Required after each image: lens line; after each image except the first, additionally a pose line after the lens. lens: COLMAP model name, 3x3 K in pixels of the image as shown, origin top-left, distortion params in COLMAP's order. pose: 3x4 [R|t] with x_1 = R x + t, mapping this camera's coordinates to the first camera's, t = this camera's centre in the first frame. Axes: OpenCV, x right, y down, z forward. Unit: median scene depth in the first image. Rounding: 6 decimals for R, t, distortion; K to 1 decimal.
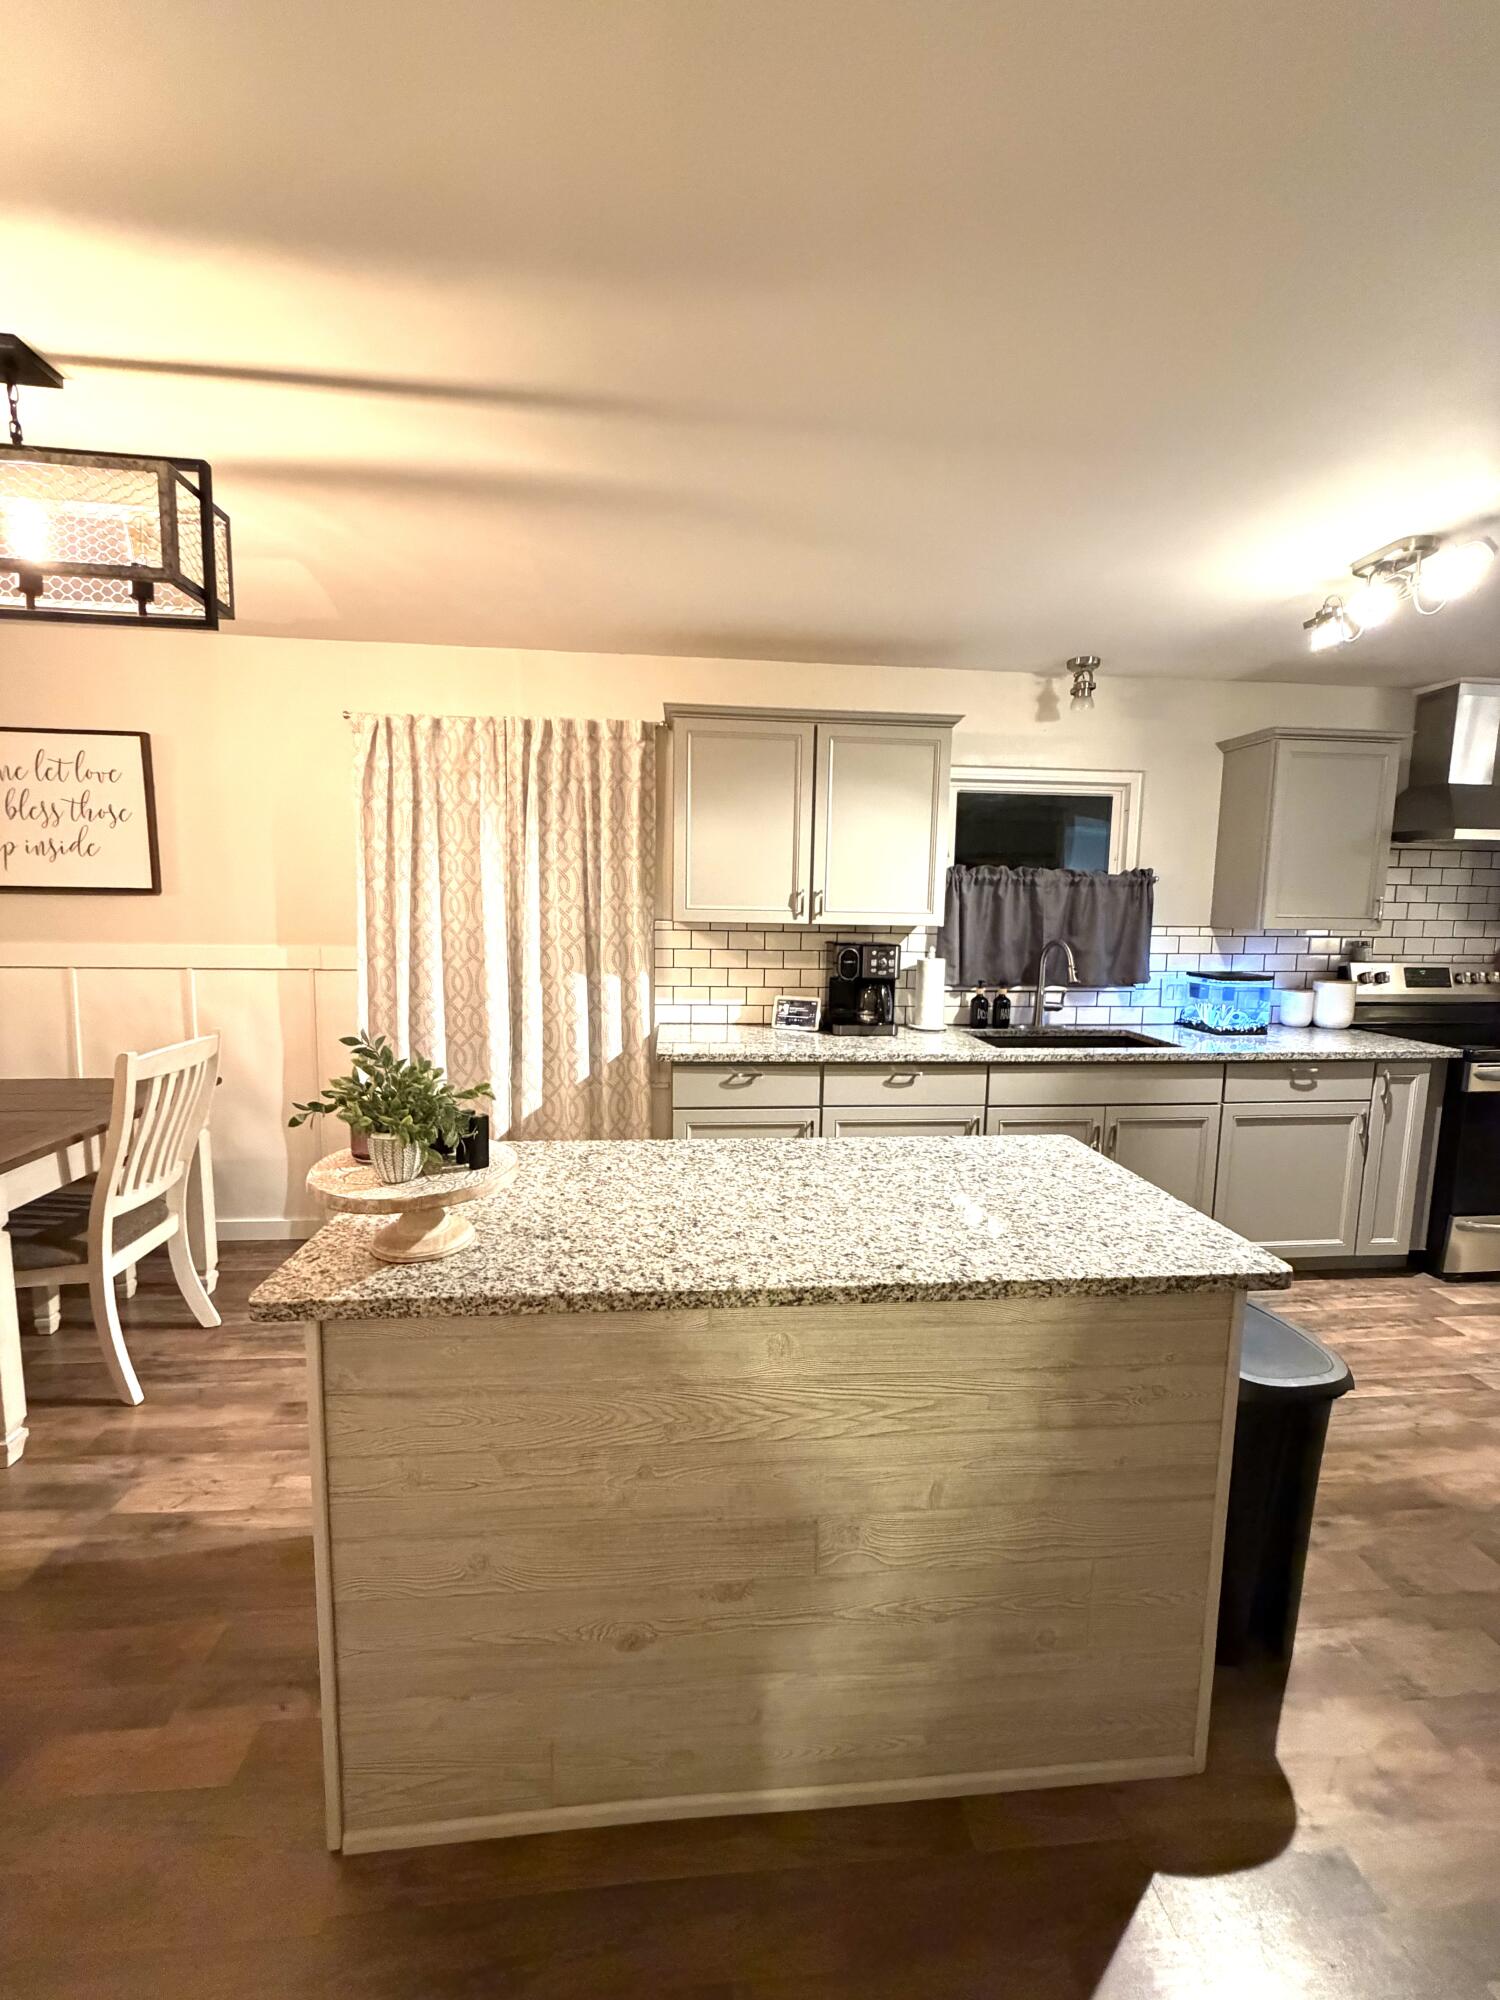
lens RADIAL K [[796.1, 0, 746.7], [0, 796.1, 991.0], [0, 0, 1]] dist [-0.001829, -0.000241]
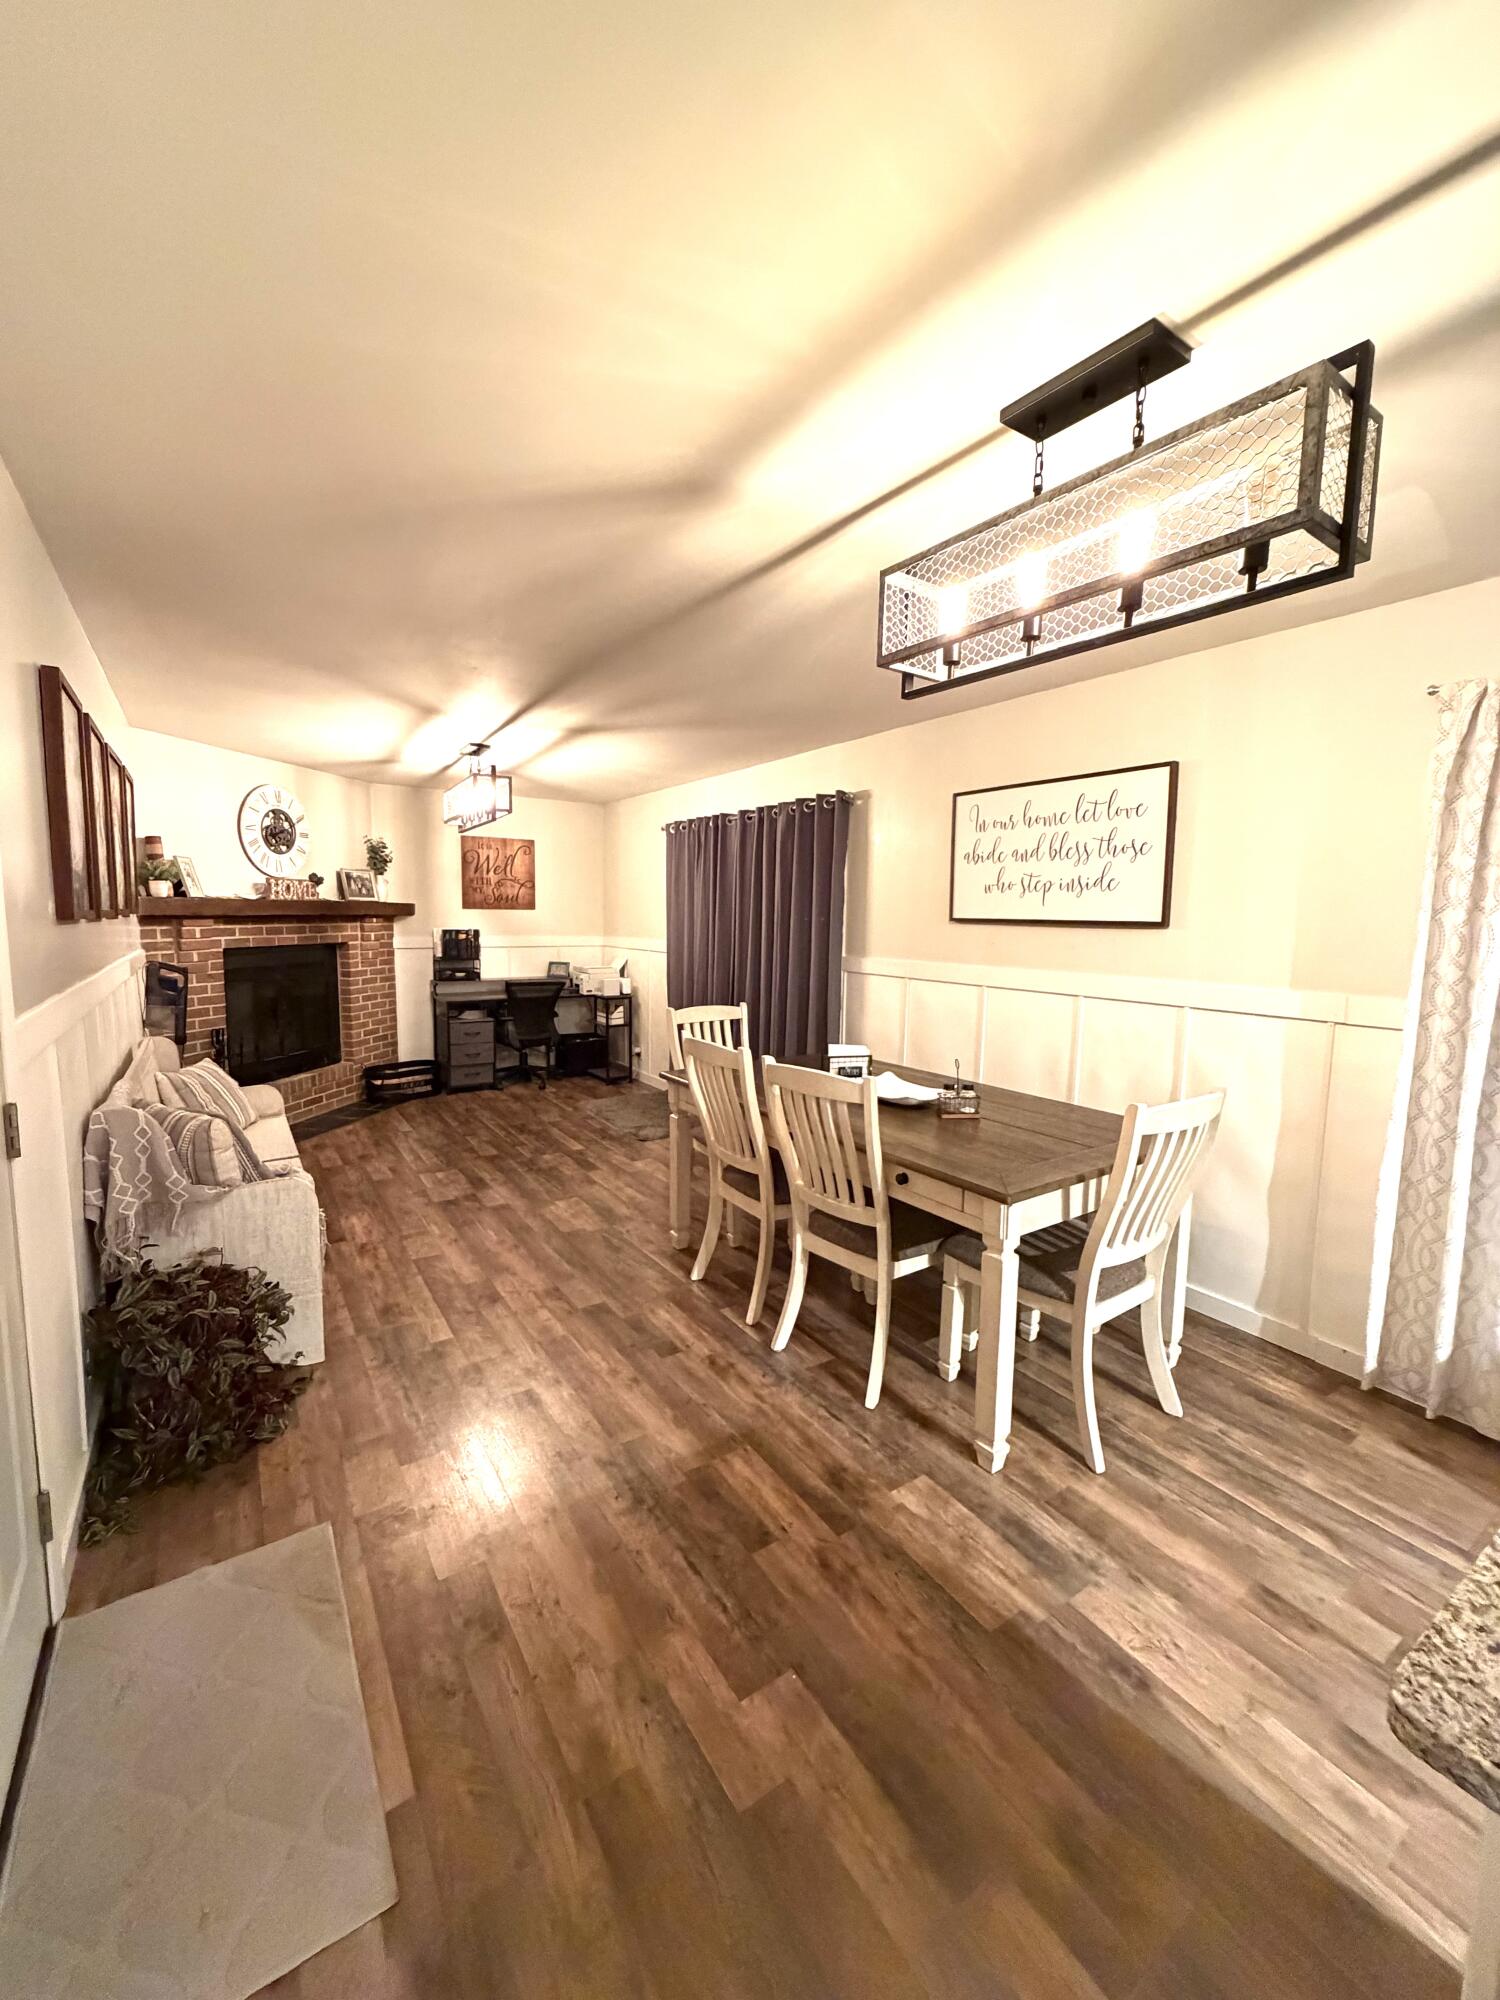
lens RADIAL K [[796.1, 0, 747.0], [0, 796.1, 999.5], [0, 0, 1]] dist [-0.001829, -0.000241]
pose [[0.473941, 0.085754, -0.876371, -0.186556], [-0.104271, 0.993710, 0.040846, -0.032016], [0.874361, 0.072021, 0.479902, 0.143738]]
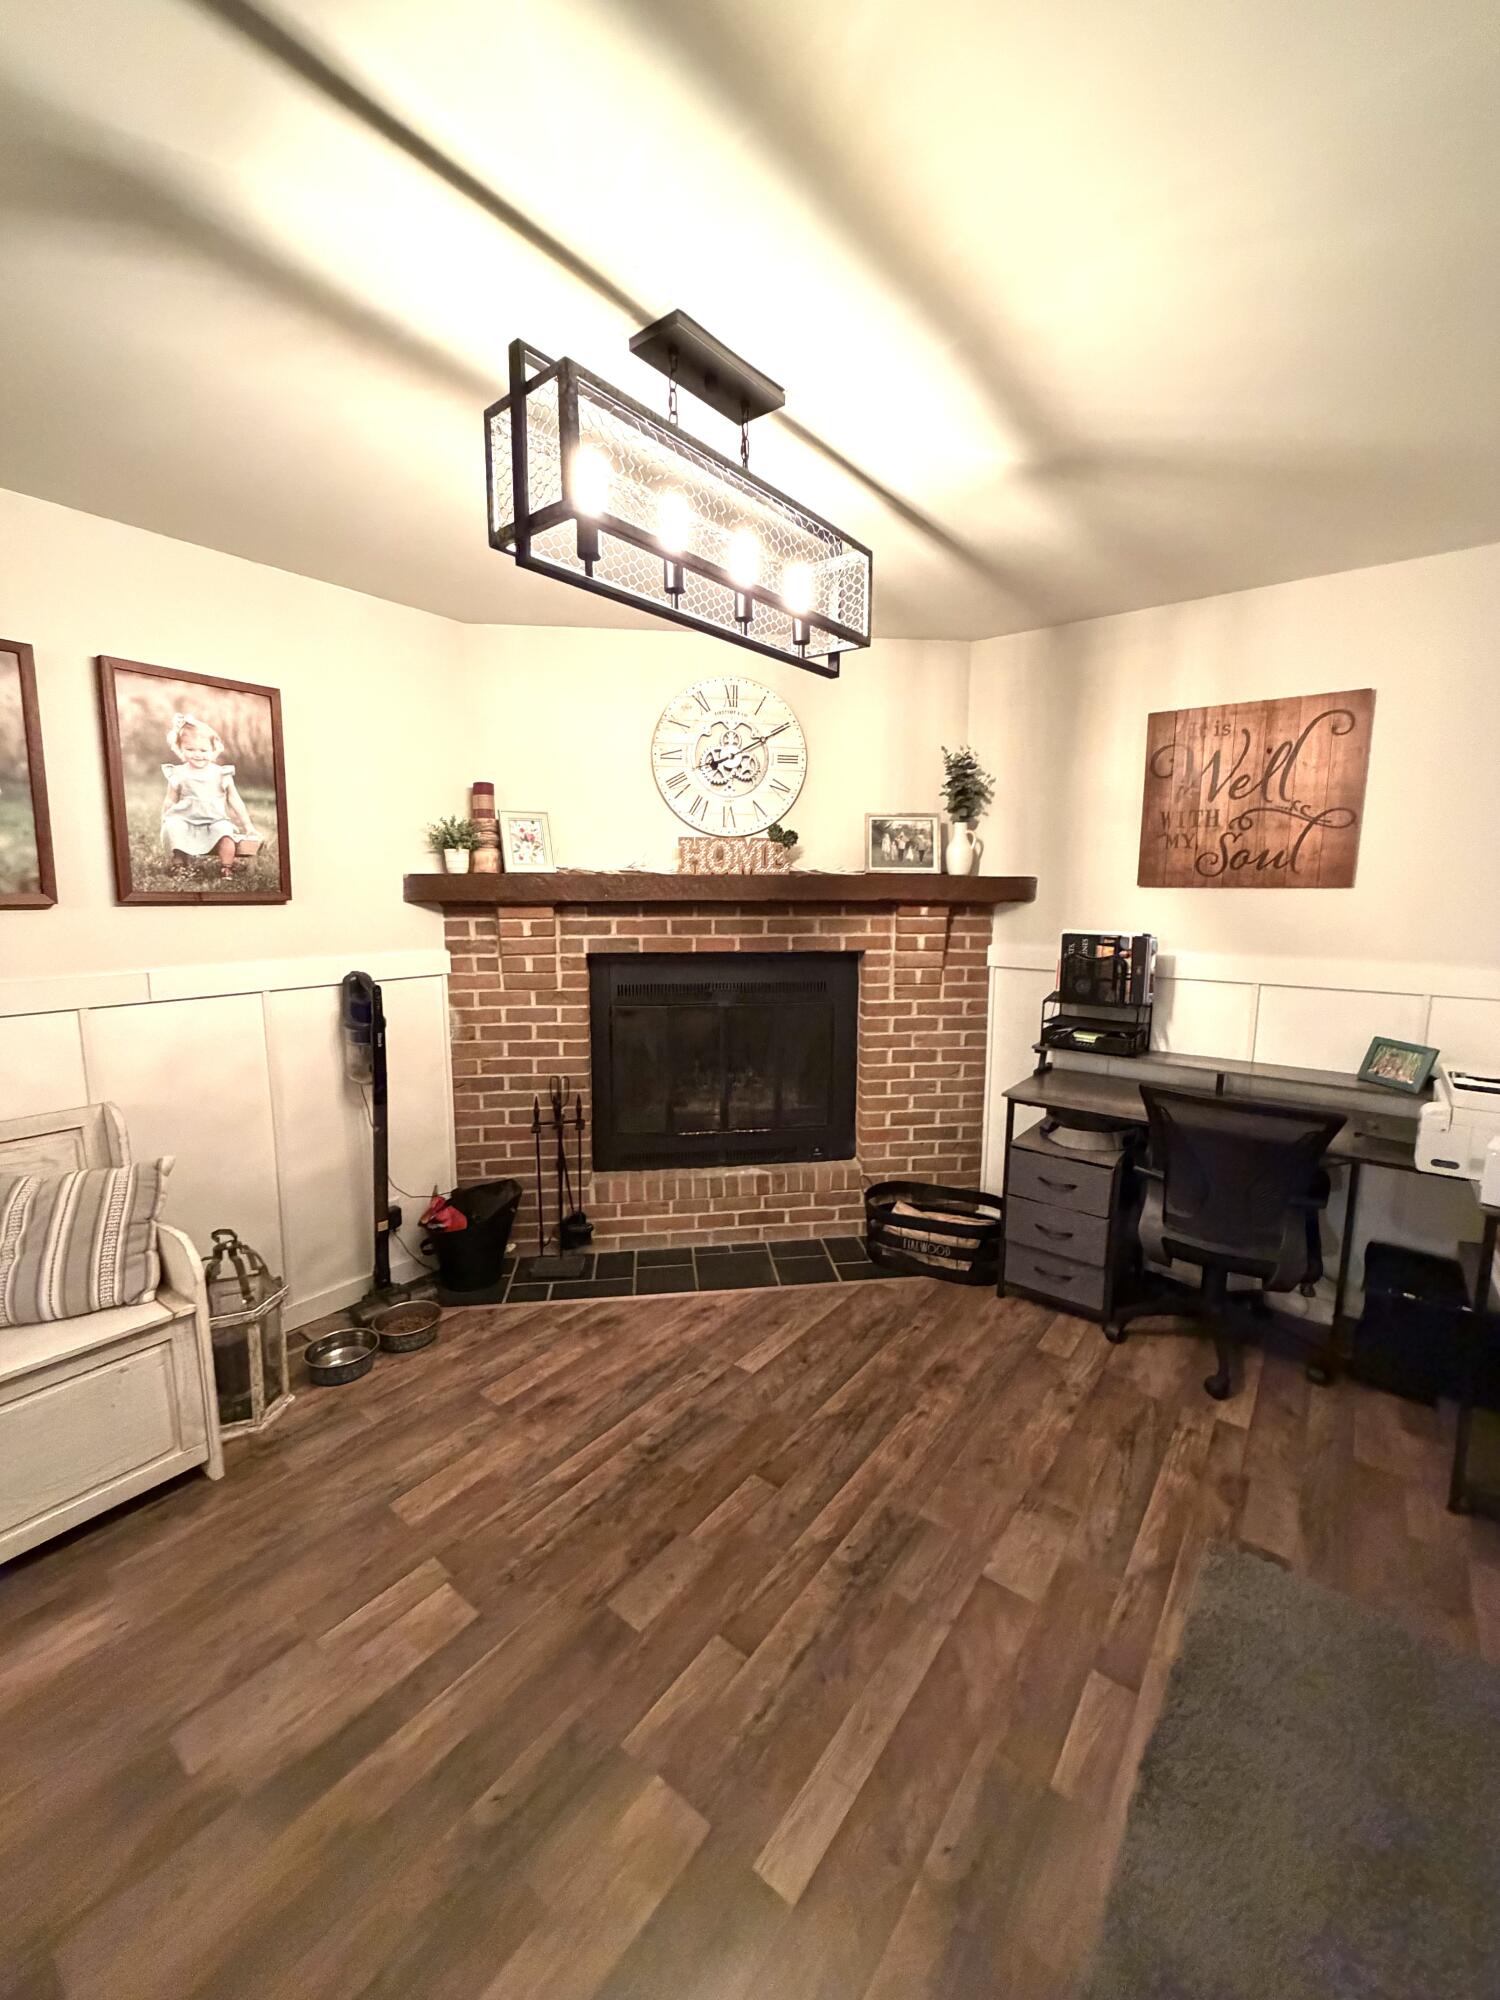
lens RADIAL K [[796.1, 0, 752.5], [0, 796.1, 991.7], [0, 0, 1]] dist [-0.001829, -0.000241]
pose [[-0.678470, 0.084103, -0.729798, -0.491556], [-0.095302, 0.974954, 0.200955, -0.055949], [0.728420, 0.205893, -0.653462, 0.298357]]
